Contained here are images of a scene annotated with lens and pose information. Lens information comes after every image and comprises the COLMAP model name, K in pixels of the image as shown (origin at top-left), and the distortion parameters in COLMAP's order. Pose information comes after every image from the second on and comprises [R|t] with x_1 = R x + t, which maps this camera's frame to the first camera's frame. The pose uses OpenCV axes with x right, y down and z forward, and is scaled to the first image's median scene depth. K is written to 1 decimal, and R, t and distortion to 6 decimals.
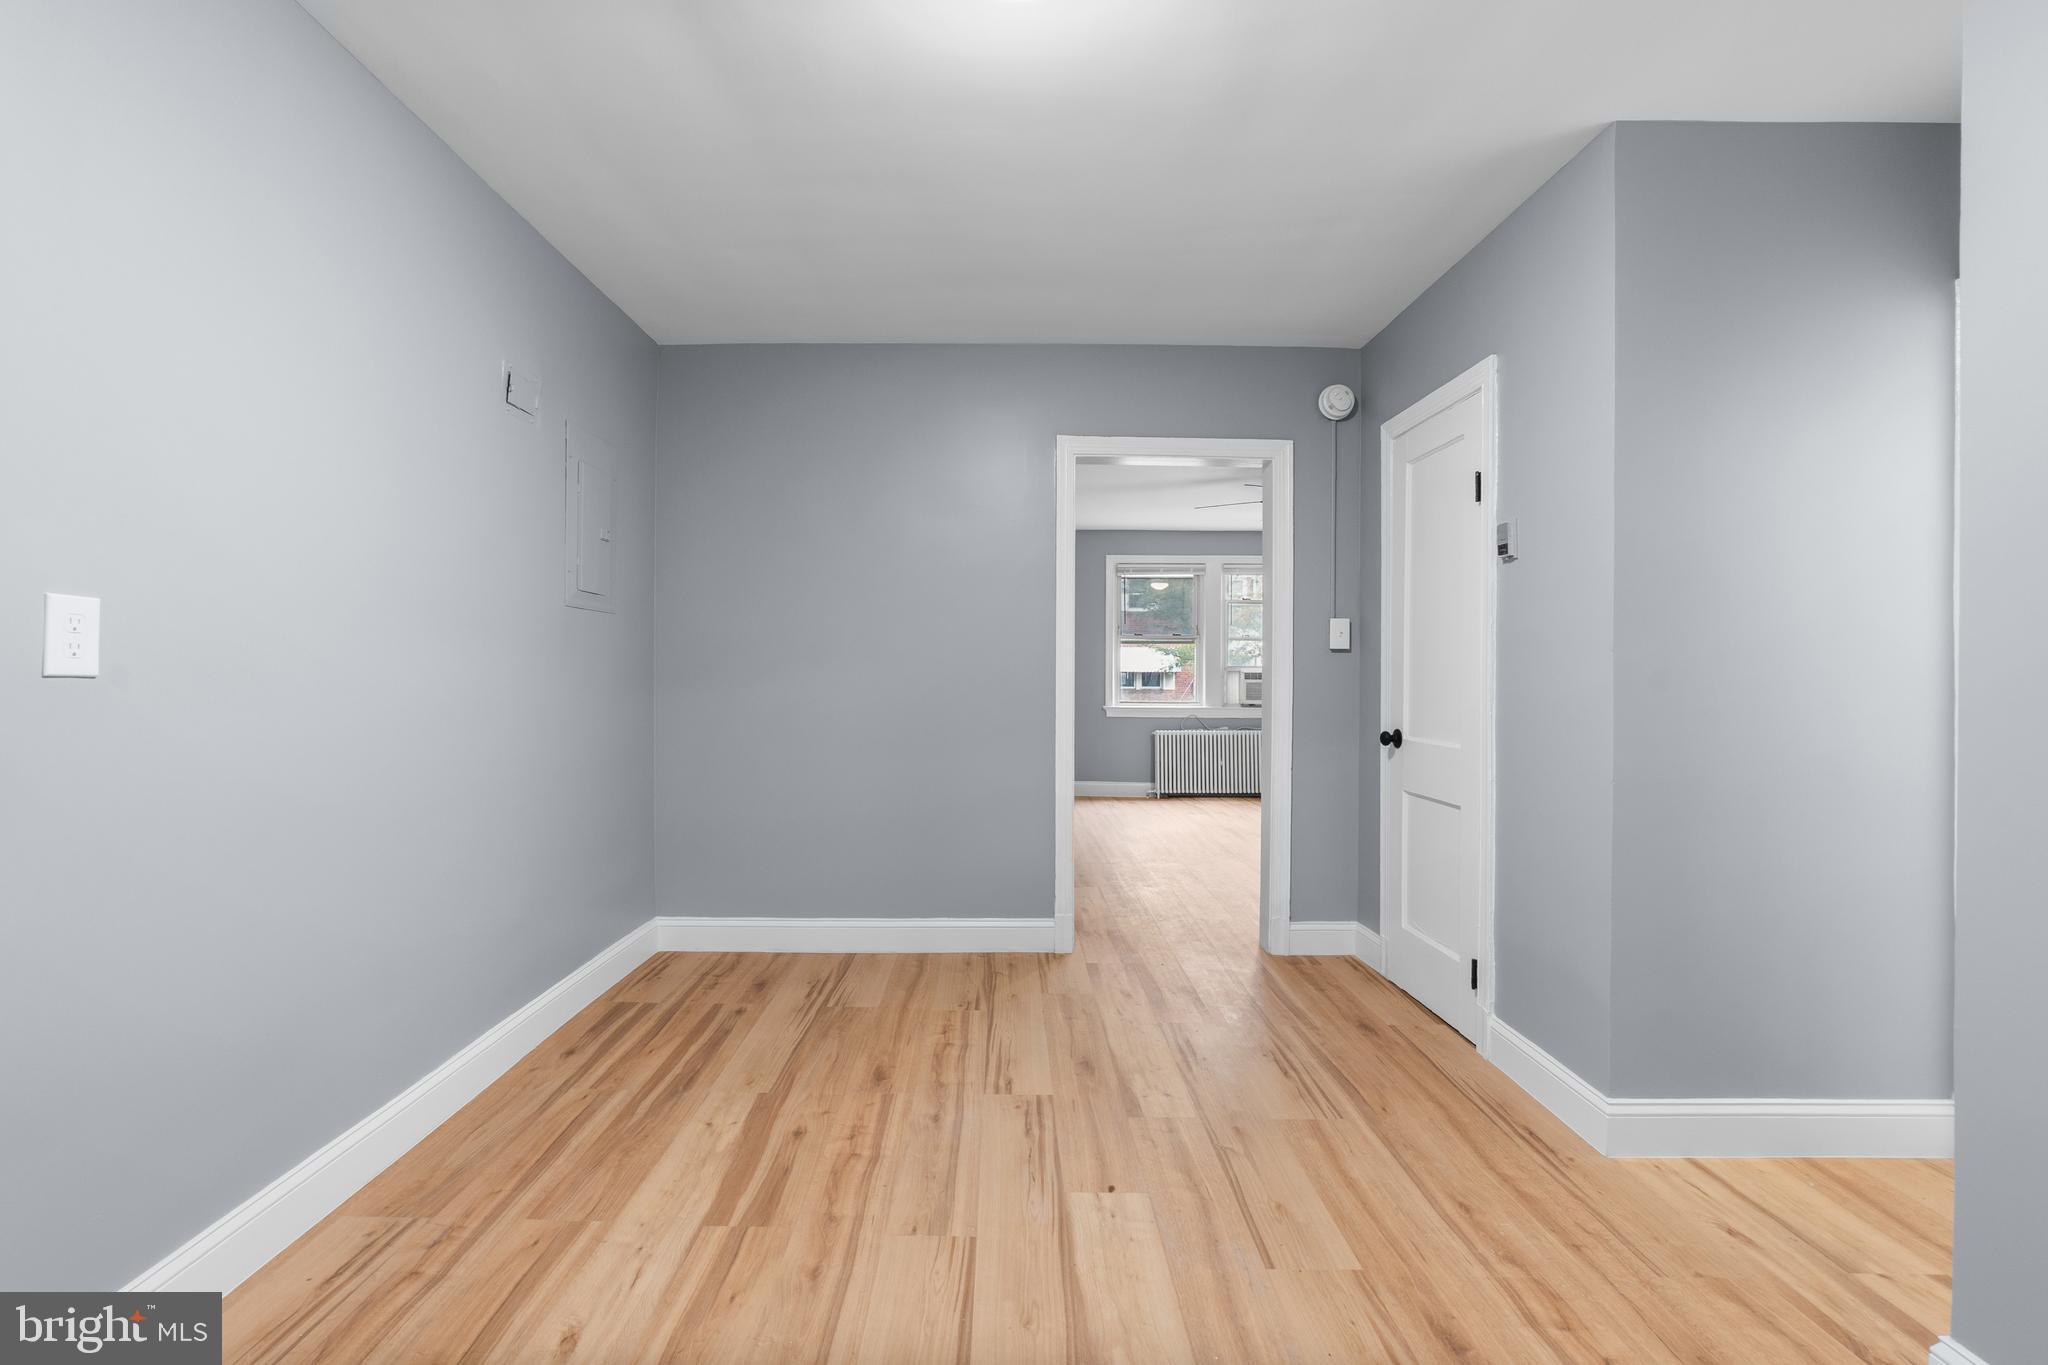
lens RADIAL K [[1032.0, 0, 1024.0], [0, 1032.0, 682.5], [0, 0, 1]] dist [0.001333, 0.000559]
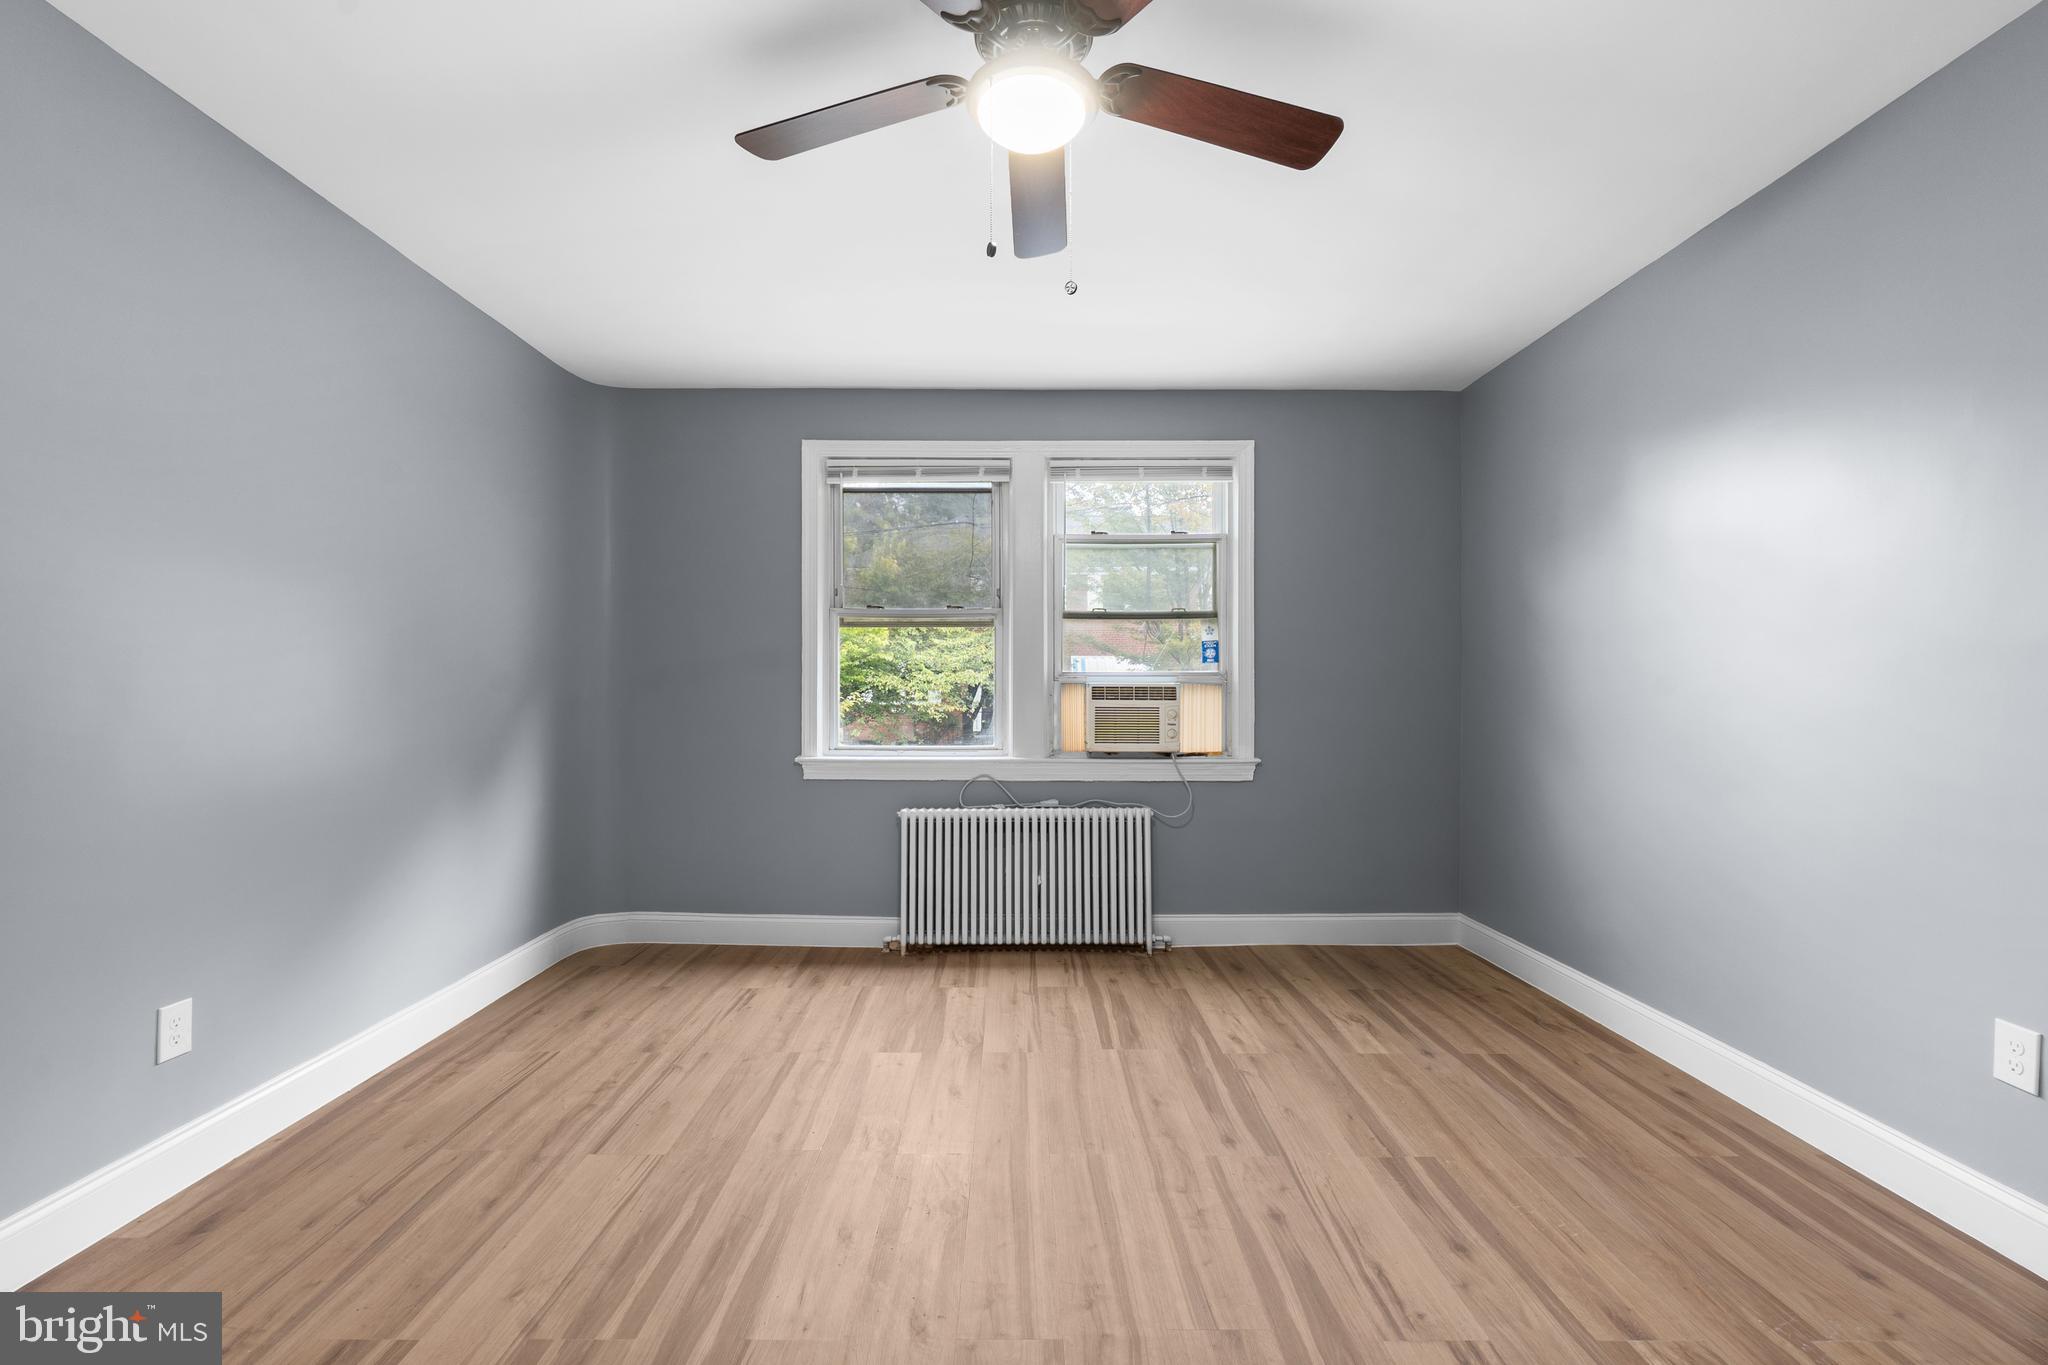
lens RADIAL K [[882.2, 0, 1019.9], [0, 882.2, 683.3], [0, 0, 1]] dist [-0.005309, 0.000310]
pose [[0.999880, 0.002472, -0.015303, 0.185923], [-0.002596, 0.999964, -0.008090, -0.007432], [0.015282, 0.008129, 0.999850, 0.591980]]
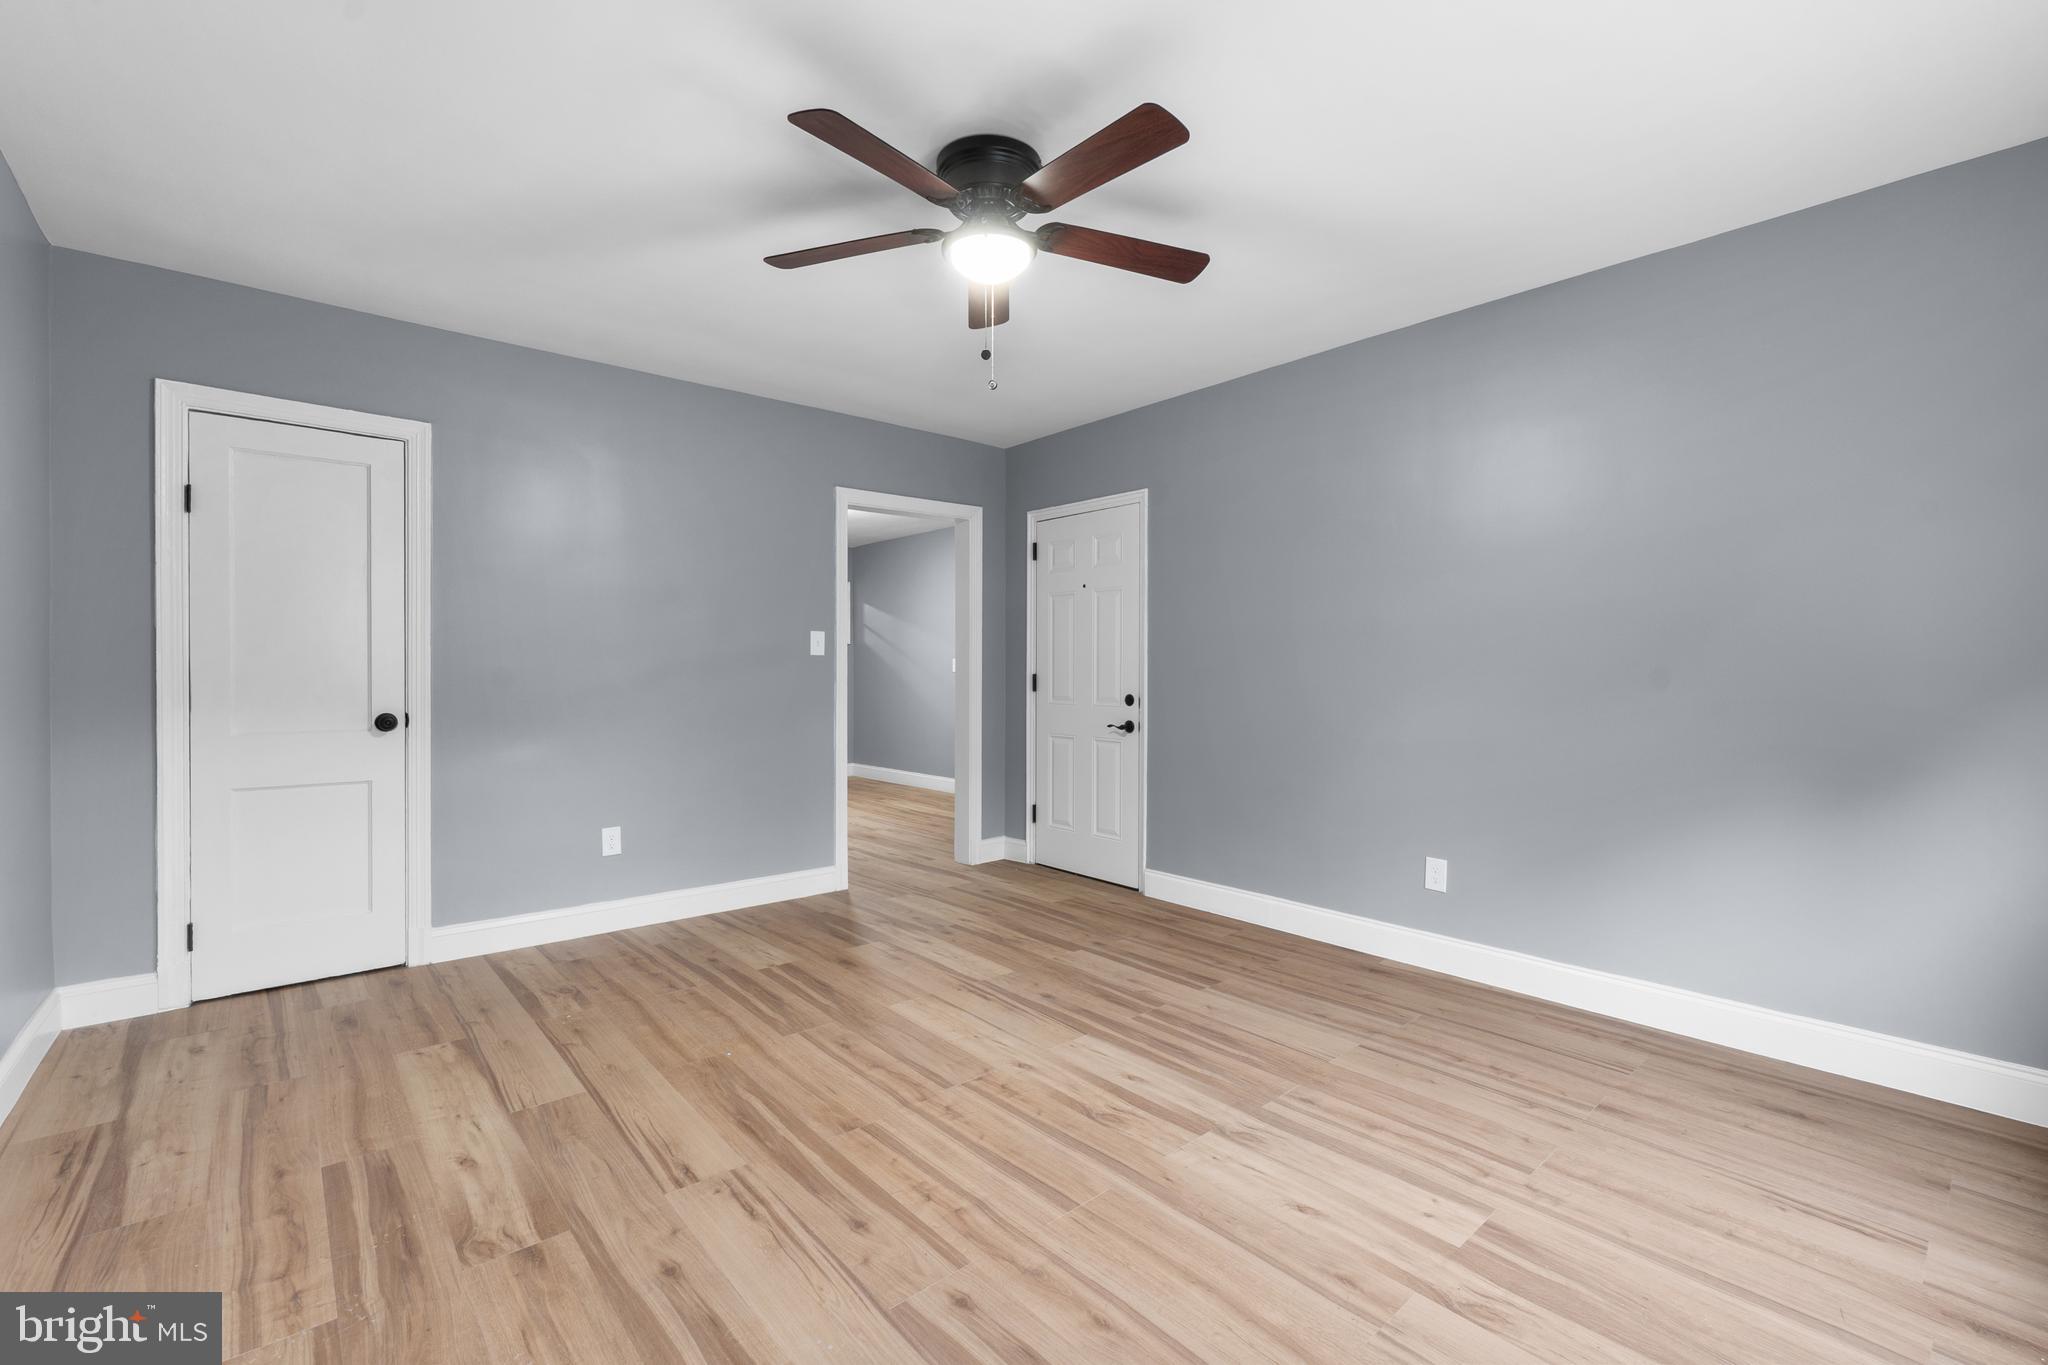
lens RADIAL K [[879.4, 0, 1019.3], [0, 879.4, 675.2], [0, 0, 1]] dist [-0.006414, 0.003785]
pose [[-0.768835, 0.001855, -0.639444, 0.333390], [-0.003967, 0.999963, 0.007671, -0.008427], [0.639435, 0.008435, -0.768799, 0.954852]]
